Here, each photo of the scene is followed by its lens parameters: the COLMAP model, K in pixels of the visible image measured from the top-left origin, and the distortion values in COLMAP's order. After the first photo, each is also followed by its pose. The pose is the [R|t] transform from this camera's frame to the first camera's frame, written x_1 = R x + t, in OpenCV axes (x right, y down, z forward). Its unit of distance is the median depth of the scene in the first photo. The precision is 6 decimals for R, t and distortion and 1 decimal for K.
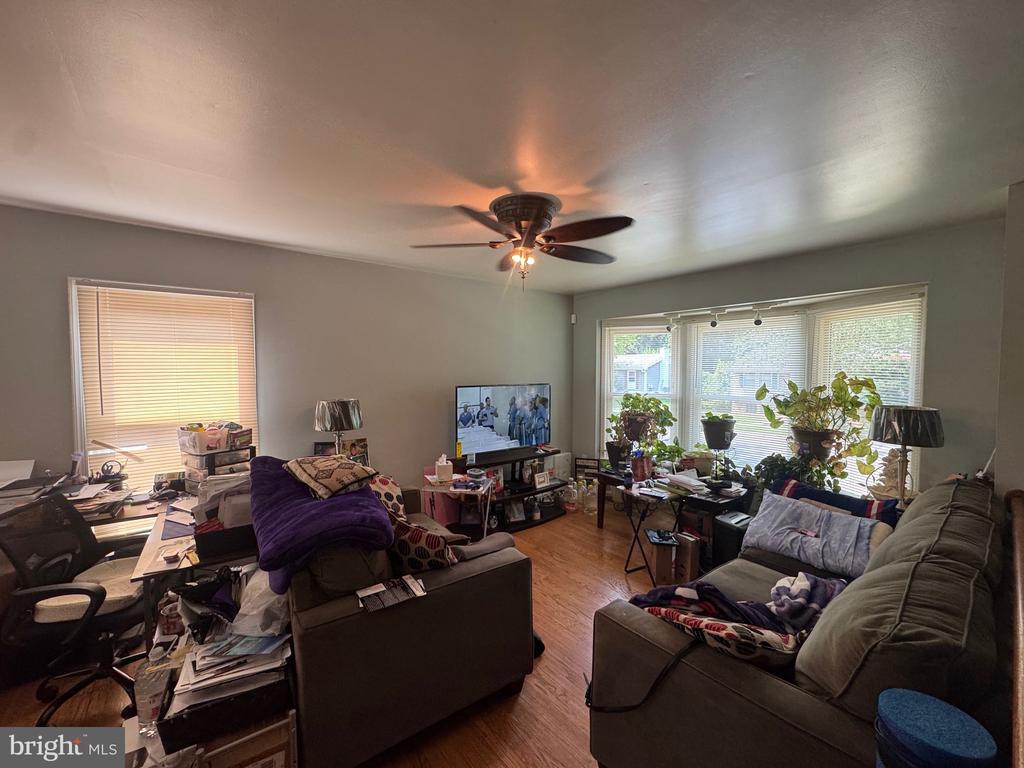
lens RADIAL K [[410.5, 0, 512.0], [0, 410.5, 384.0], [0, 0, 1]] dist [-0.002120, -0.000125]
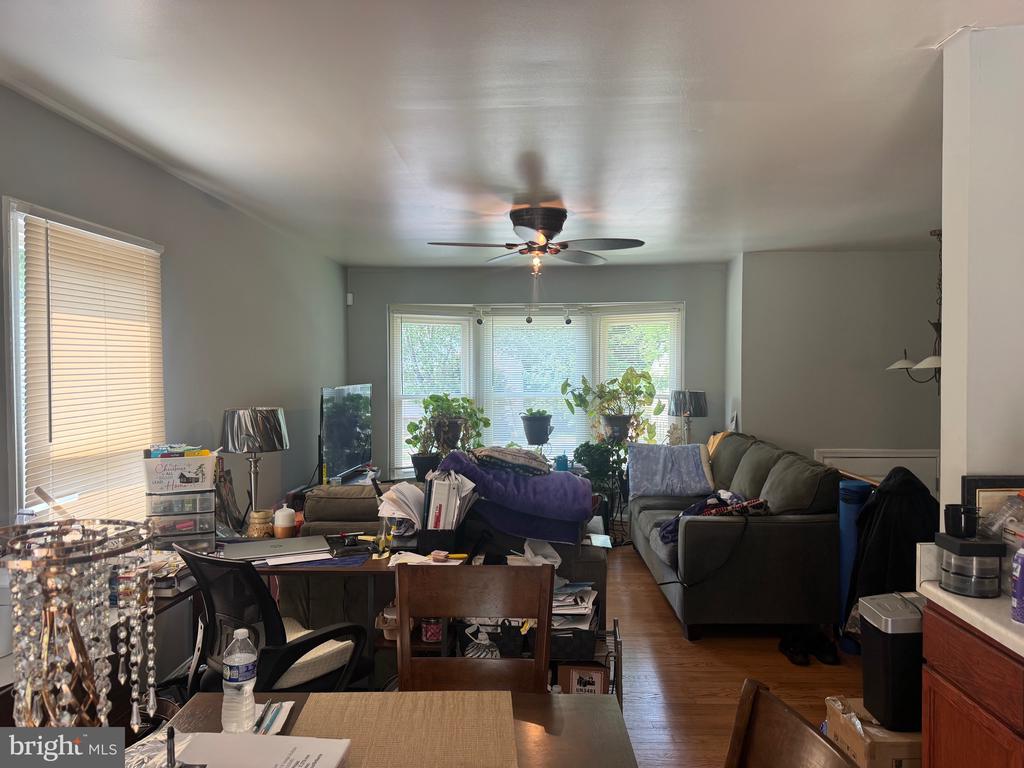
lens RADIAL K [[707.2, 0, 512.0], [0, 707.2, 384.0], [0, 0, 1]] dist [0.053968, -0.058216]
pose [[0.655930, -0.020686, 0.754539, -0.878055], [0.032689, 0.999465, -0.001017, 0.010562], [-0.754114, 0.025332, 0.656255, -0.100205]]
